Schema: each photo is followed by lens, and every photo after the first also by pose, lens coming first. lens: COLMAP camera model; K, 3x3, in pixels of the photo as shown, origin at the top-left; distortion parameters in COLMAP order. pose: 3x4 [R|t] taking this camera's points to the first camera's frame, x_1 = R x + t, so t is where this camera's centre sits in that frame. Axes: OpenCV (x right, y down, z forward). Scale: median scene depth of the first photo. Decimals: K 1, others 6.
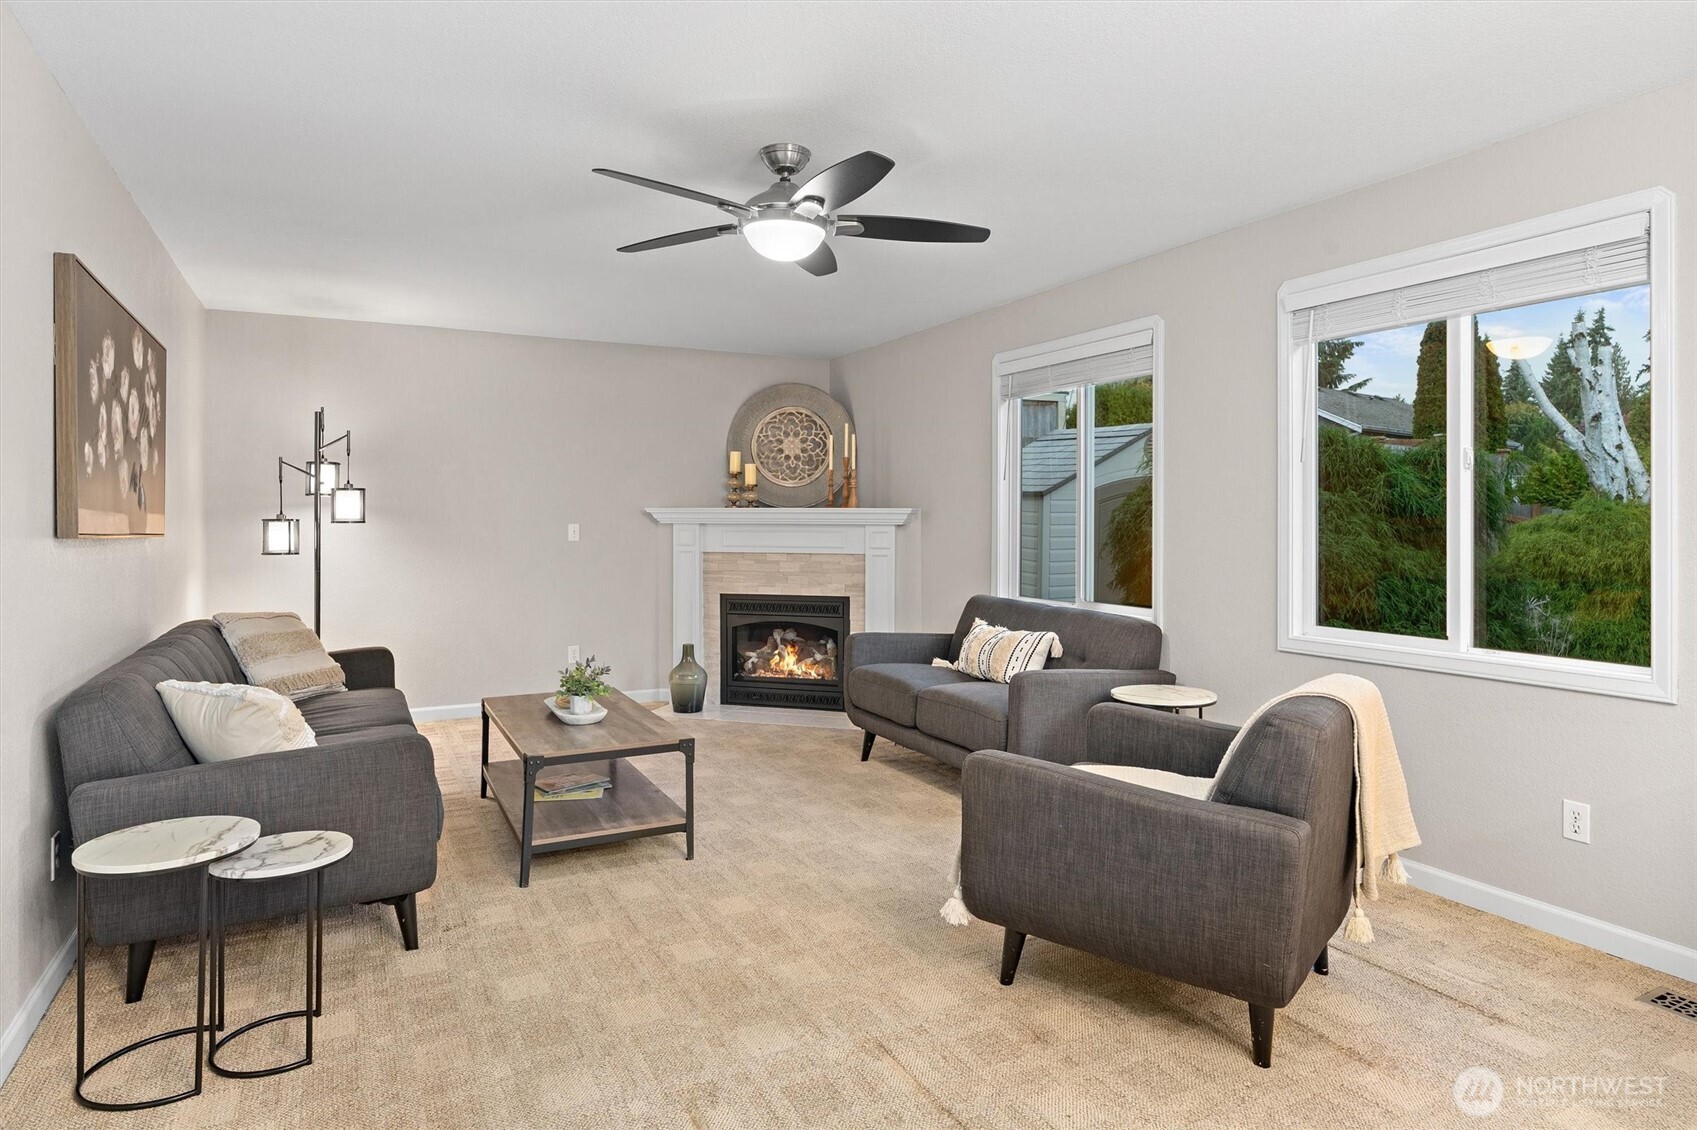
lens RADIAL K [[982.9, 0, 860.5], [0, 982.9, 523.8], [0, 0, 1]] dist [-0.014227, -0.000109]
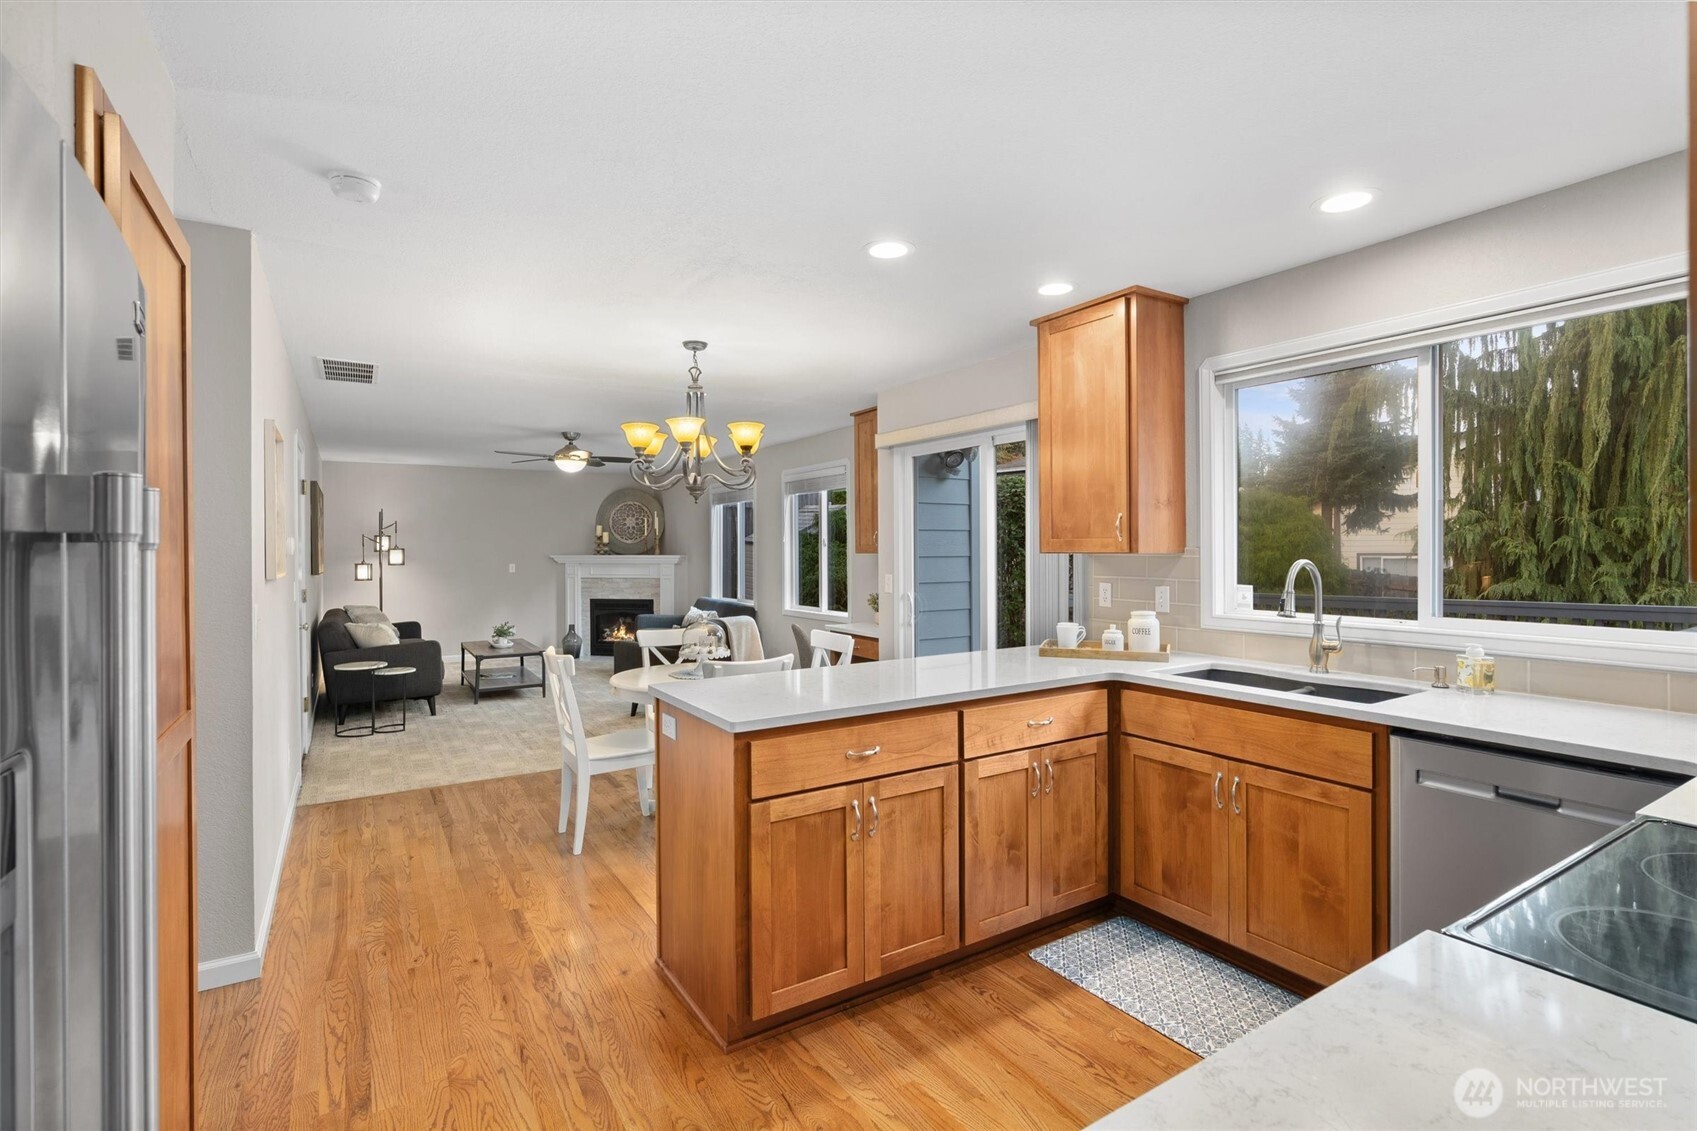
lens RADIAL K [[784.8, 0, 836.5], [0, 784.8, 553.3], [0, 0, 1]] dist [-0.002127, 0.002329]
pose [[0.997887, -0.005803, 0.064714, 0.373181], [0.005807, 0.999983, 0.000132, -0.025535], [-0.064713, 0.000244, 0.997904, -0.891799]]
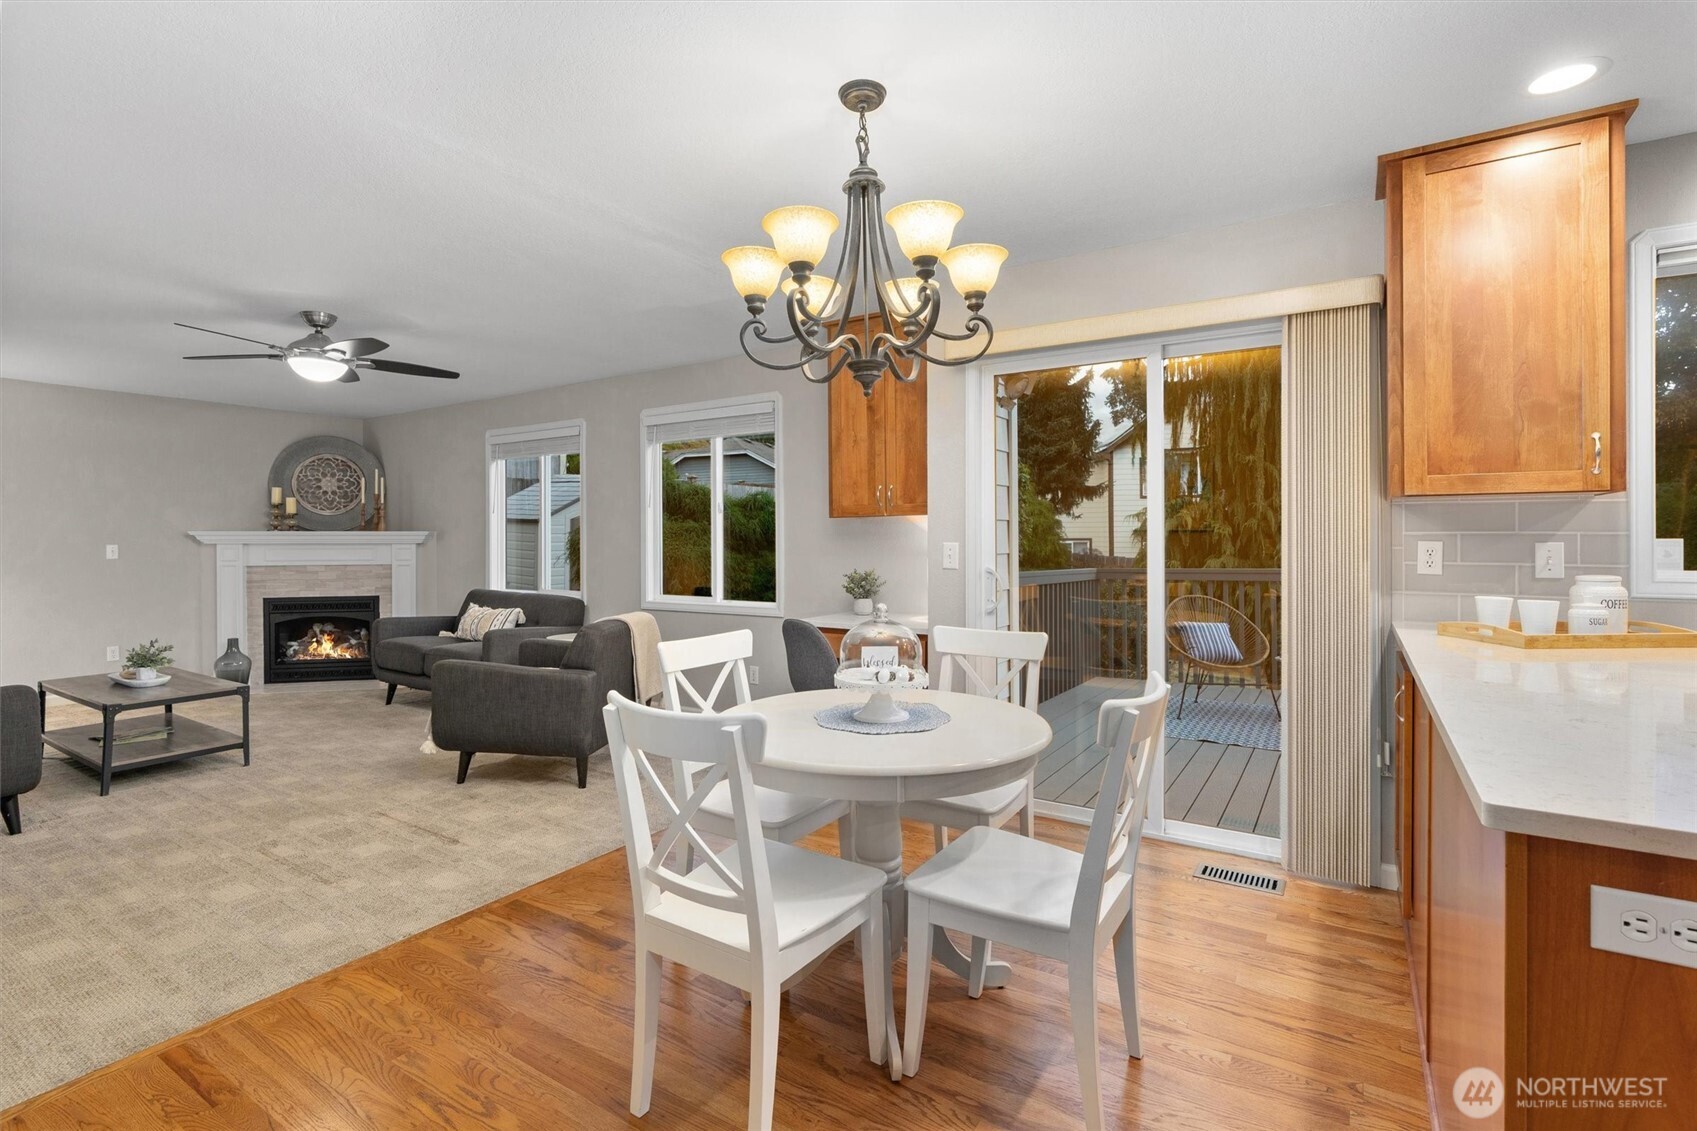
lens RADIAL K [[784.8, 0, 843.1], [0, 784.8, 539.3], [0, 0, 1]] dist [-0.002127, 0.002329]
pose [[0.874980, -0.005873, 0.484124, 0.037654], [0.007563, 0.999970, -0.001538, 0.002439], [-0.484101, 0.005007, 0.874998, -0.403905]]
